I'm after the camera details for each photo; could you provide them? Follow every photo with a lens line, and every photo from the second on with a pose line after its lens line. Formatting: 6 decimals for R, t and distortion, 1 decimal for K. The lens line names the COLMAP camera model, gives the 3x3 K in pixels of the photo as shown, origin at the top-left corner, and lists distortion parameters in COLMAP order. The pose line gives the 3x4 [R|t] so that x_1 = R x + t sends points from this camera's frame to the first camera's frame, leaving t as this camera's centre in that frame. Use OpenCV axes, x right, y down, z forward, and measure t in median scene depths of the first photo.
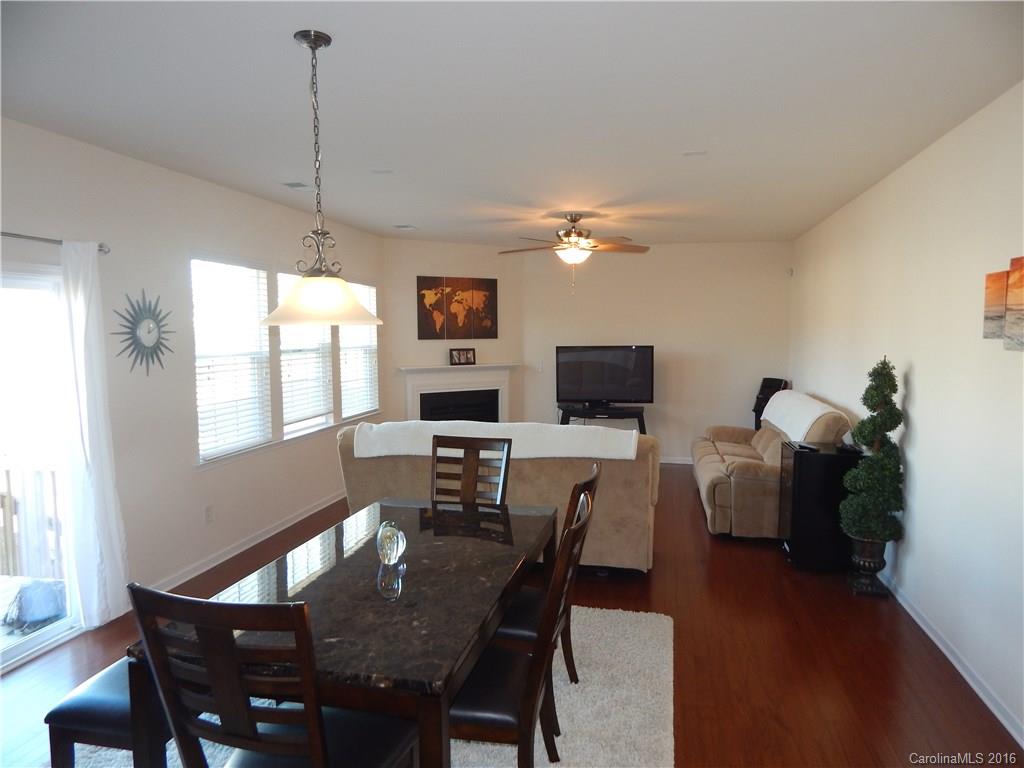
lens RADIAL K [[676.1, 0, 513.0], [0, 676.1, 382.8], [0, 0, 1]] dist [-0.005705, 0.001683]
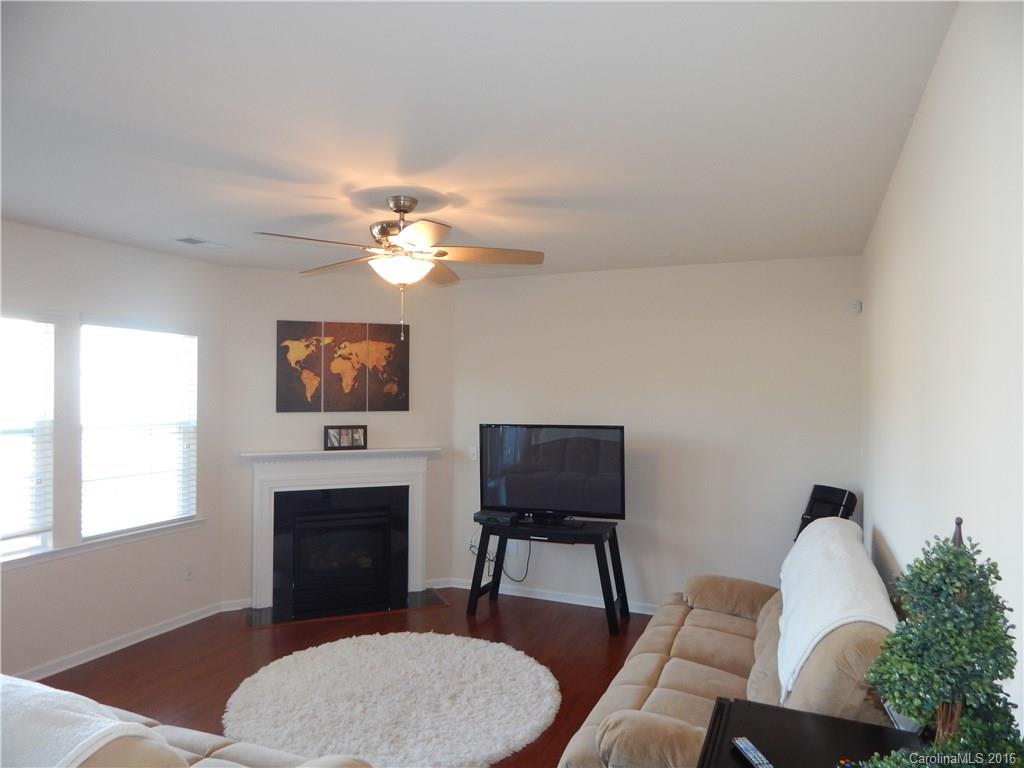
lens RADIAL K [[676.1, 0, 513.7], [0, 676.1, 383.1], [0, 0, 1]] dist [-0.005705, 0.001683]
pose [[0.982820, 0.004143, -0.184522, 0.217628], [-0.020558, 0.995984, -0.087137, -0.037501], [0.183420, 0.089433, 0.978958, 0.361379]]
